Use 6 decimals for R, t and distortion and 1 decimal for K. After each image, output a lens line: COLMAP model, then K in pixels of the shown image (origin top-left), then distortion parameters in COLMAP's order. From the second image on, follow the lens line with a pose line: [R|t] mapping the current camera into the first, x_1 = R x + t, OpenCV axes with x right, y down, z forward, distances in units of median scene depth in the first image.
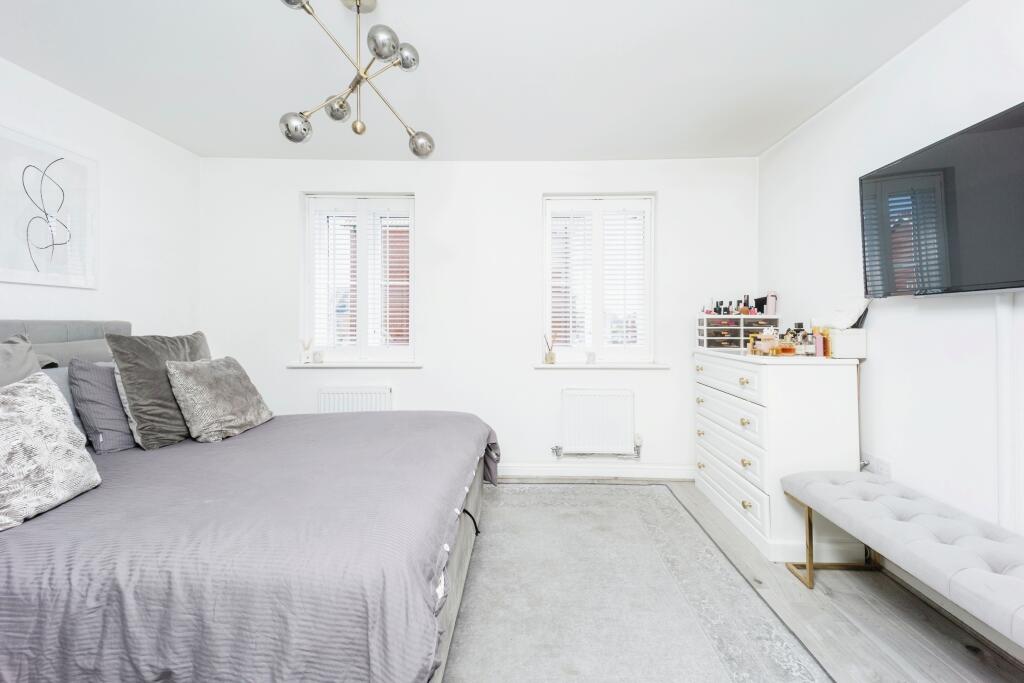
lens RADIAL K [[386.2, 0, 561.8], [0, 386.2, 310.9], [0, 0, 1]] dist [0.000205, -0.000036]
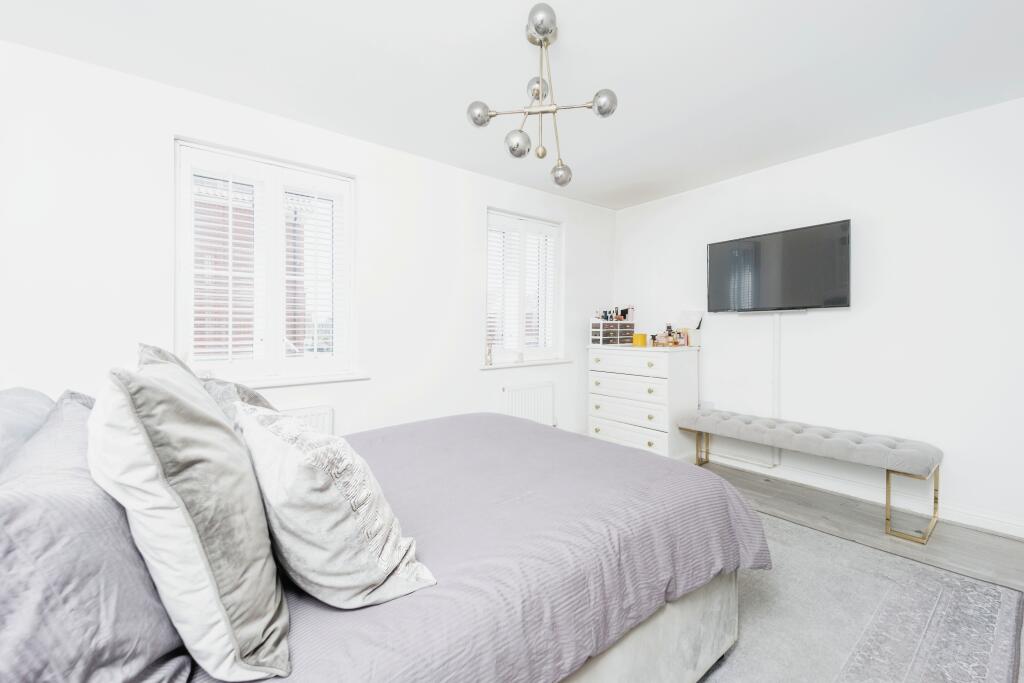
lens RADIAL K [[411.2, 0, 511.1], [0, 411.2, 322.1], [0, 0, 1]] dist [0.000589, -0.000070]
pose [[0.768517, 0.001938, 0.639826, -0.812070], [-0.015088, 0.999772, 0.015095, -0.001918], [-0.639651, -0.021254, 0.768372, 0.083599]]
